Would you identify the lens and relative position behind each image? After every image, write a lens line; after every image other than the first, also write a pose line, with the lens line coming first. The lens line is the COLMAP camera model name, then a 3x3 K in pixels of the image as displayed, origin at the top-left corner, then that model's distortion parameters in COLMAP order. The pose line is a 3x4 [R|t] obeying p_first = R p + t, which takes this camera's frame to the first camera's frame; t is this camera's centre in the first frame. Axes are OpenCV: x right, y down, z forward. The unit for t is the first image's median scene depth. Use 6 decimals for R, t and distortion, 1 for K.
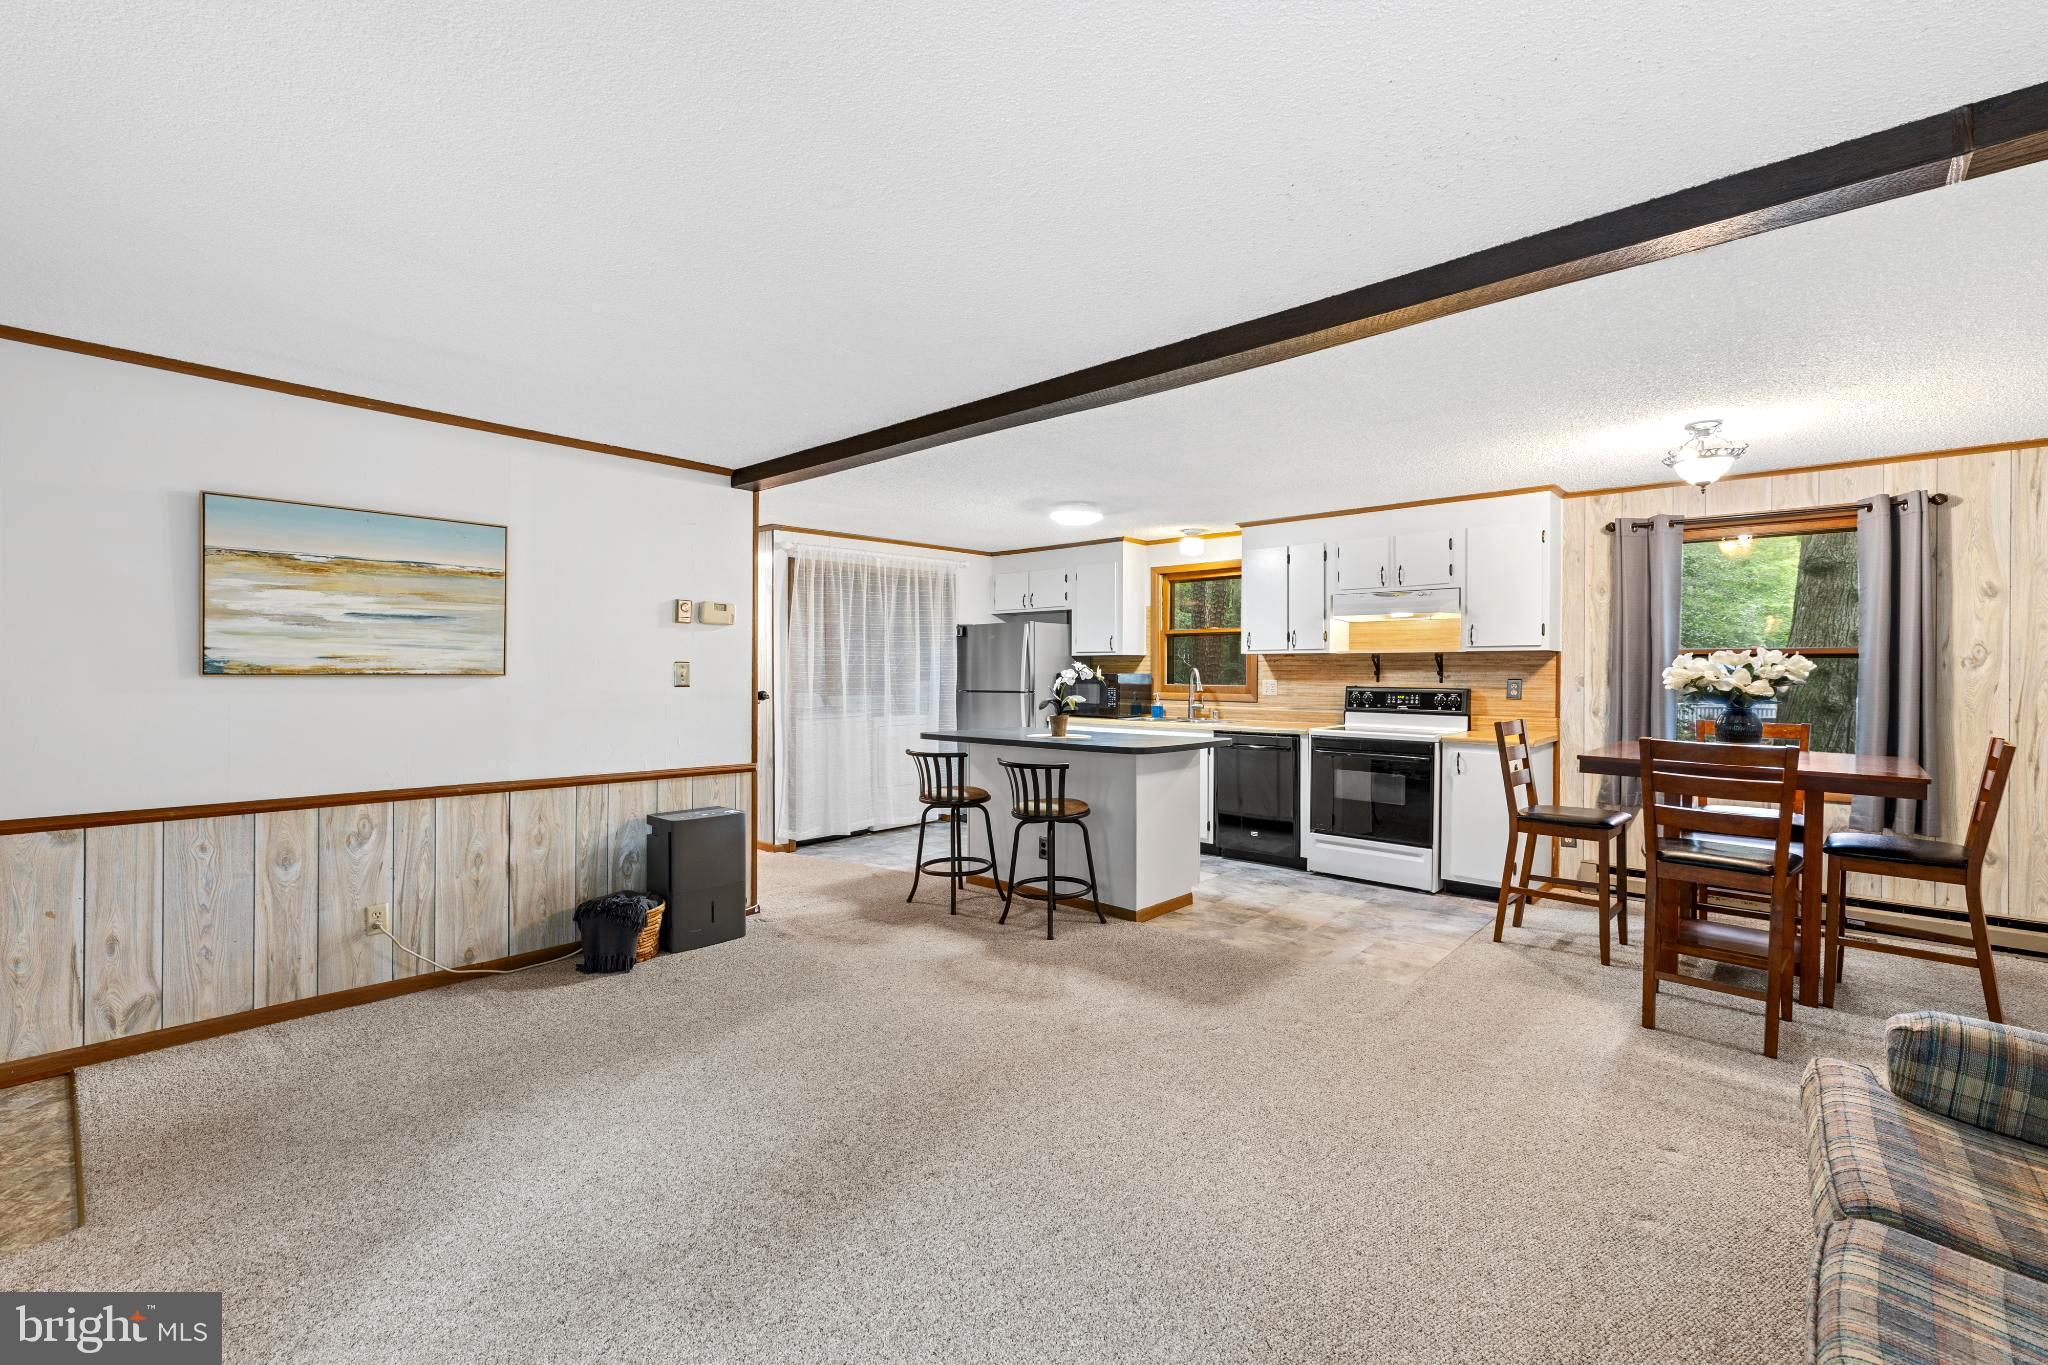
lens RADIAL K [[862.2, 0, 1020.8], [0, 862.2, 678.5], [0, 0, 1]] dist [-0.000300, -0.000365]
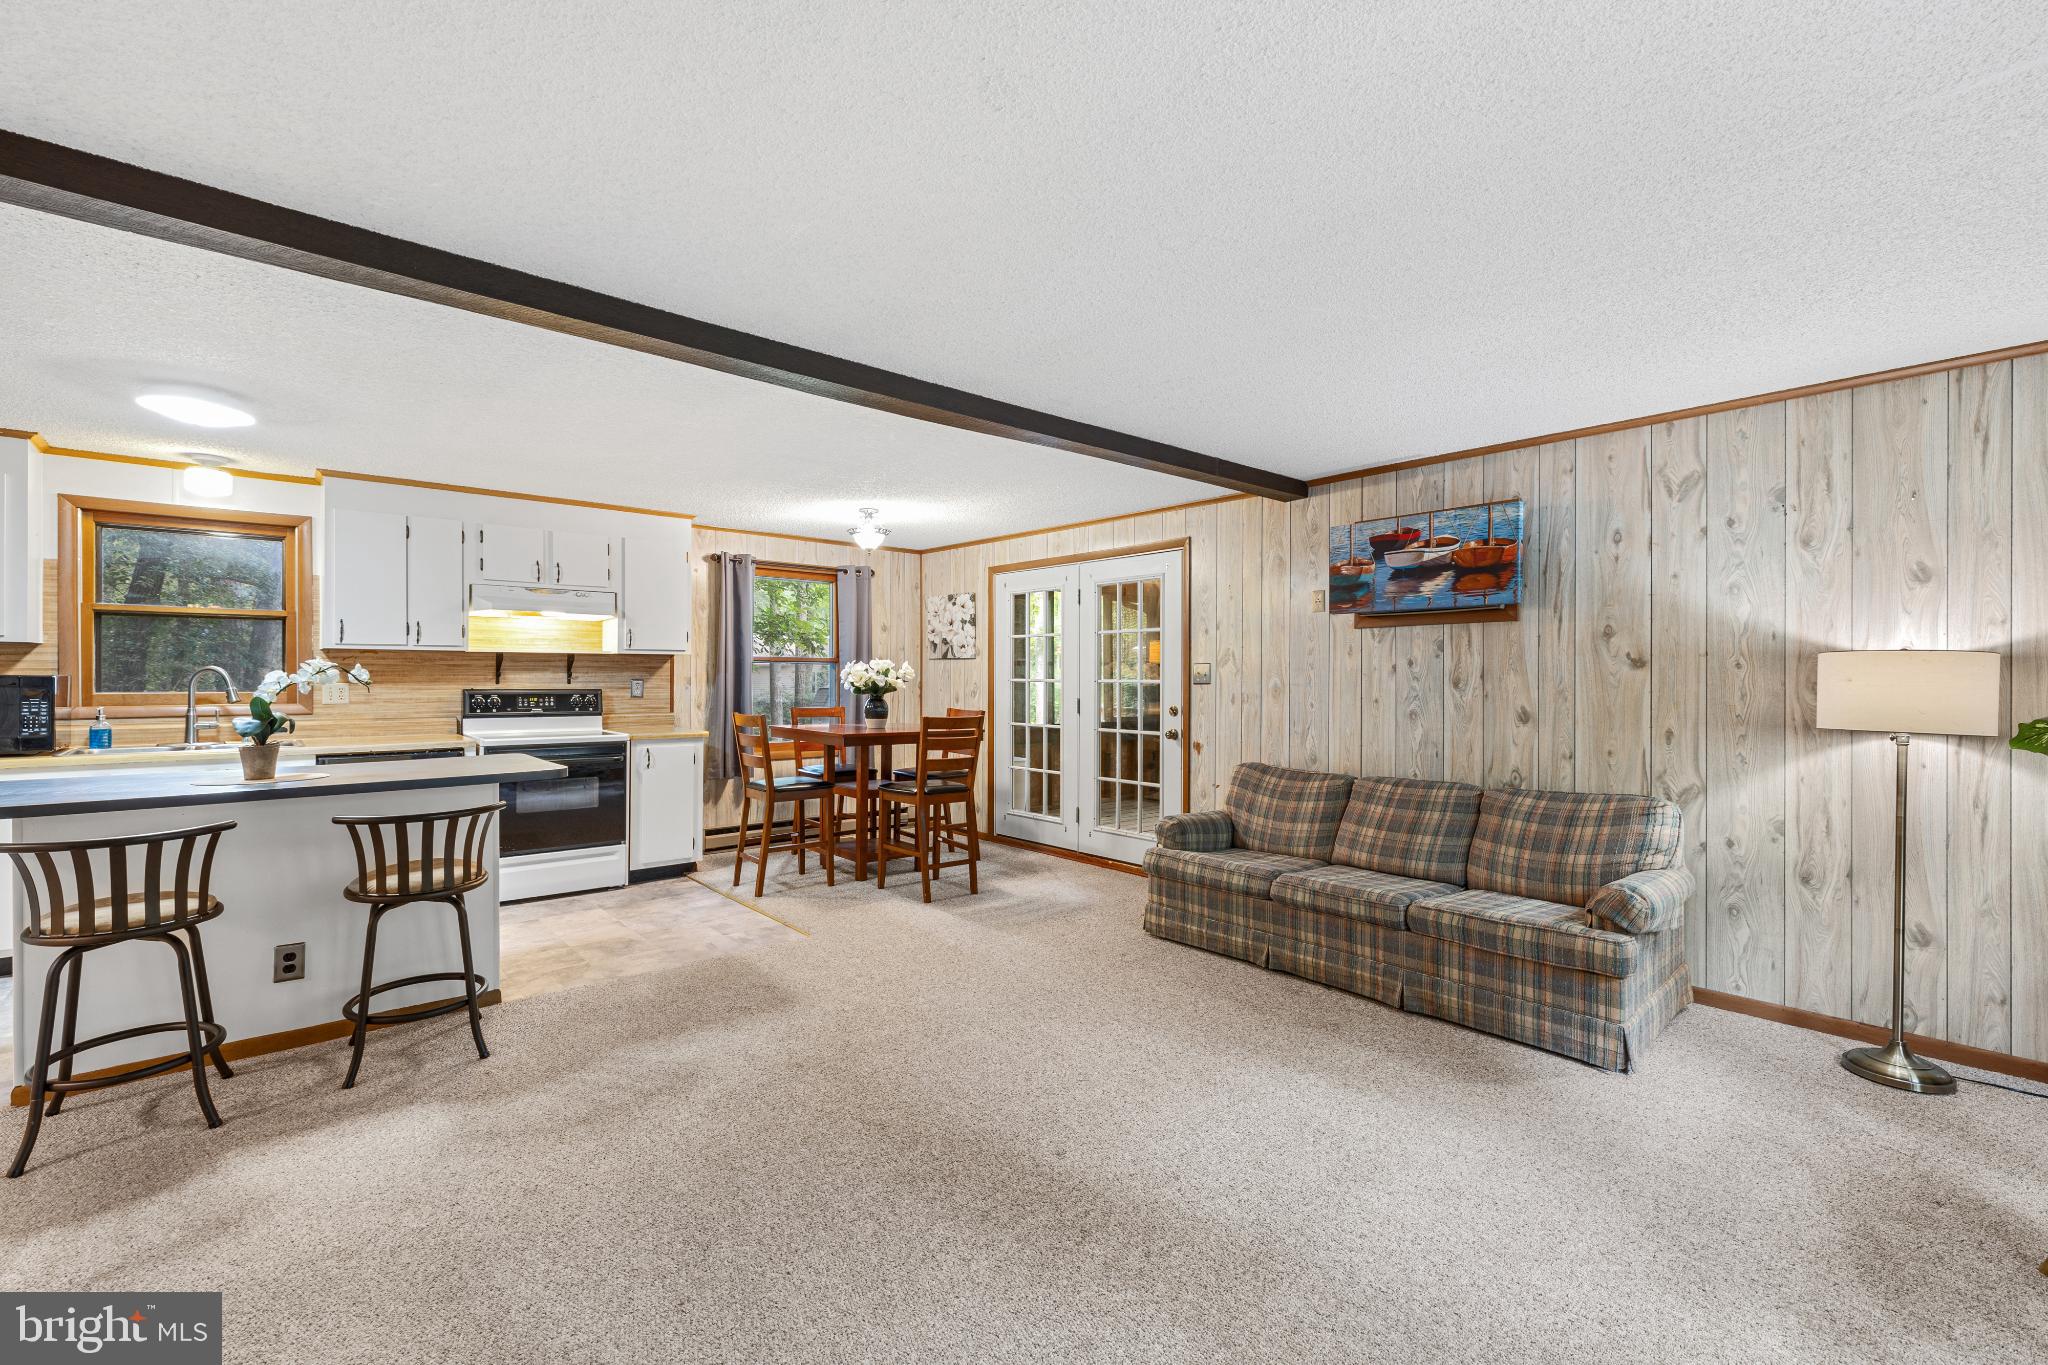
lens RADIAL K [[873.6, 0, 1021.8], [0, 873.6, 675.6], [0, 0, 1]] dist [-0.000883, -0.000123]
pose [[0.122194, -0.003211, 0.992501, -0.623248], [0.004986, 0.999984, 0.002622, -0.006132], [-0.992494, 0.004629, 0.122208, 0.488616]]
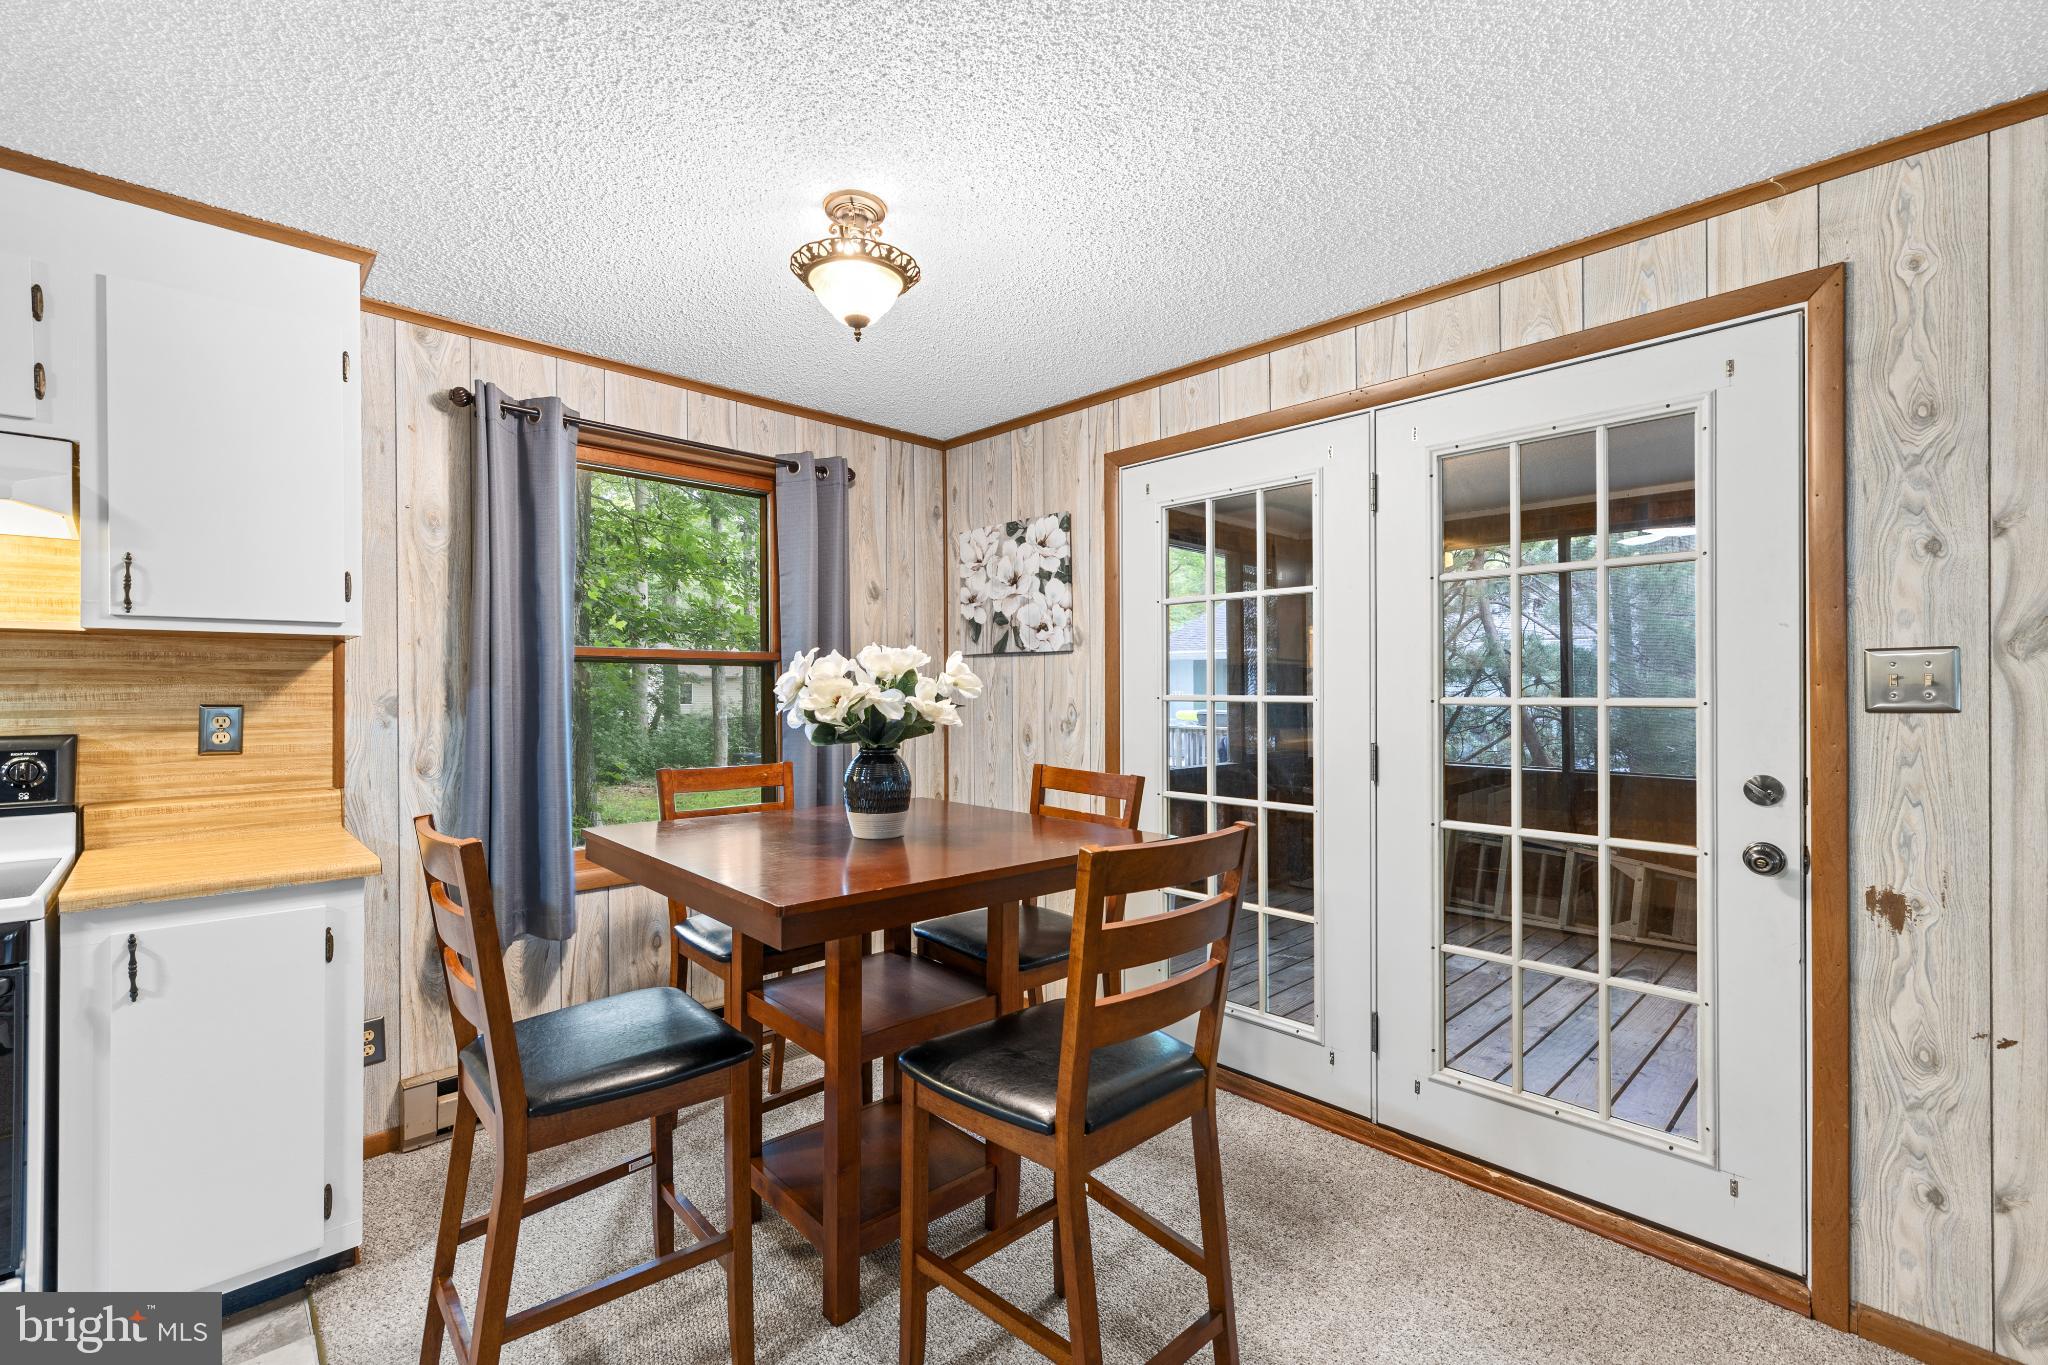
lens RADIAL K [[873.6, 0, 1023.8], [0, 873.6, 685.2], [0, 0, 1]] dist [0.001814, 0.000317]
pose [[0.072302, -0.002864, 0.997379, 0.244055], [0.010998, 0.999937, 0.002074, -0.006837], [-0.997322, 0.010820, 0.072329, 0.771243]]
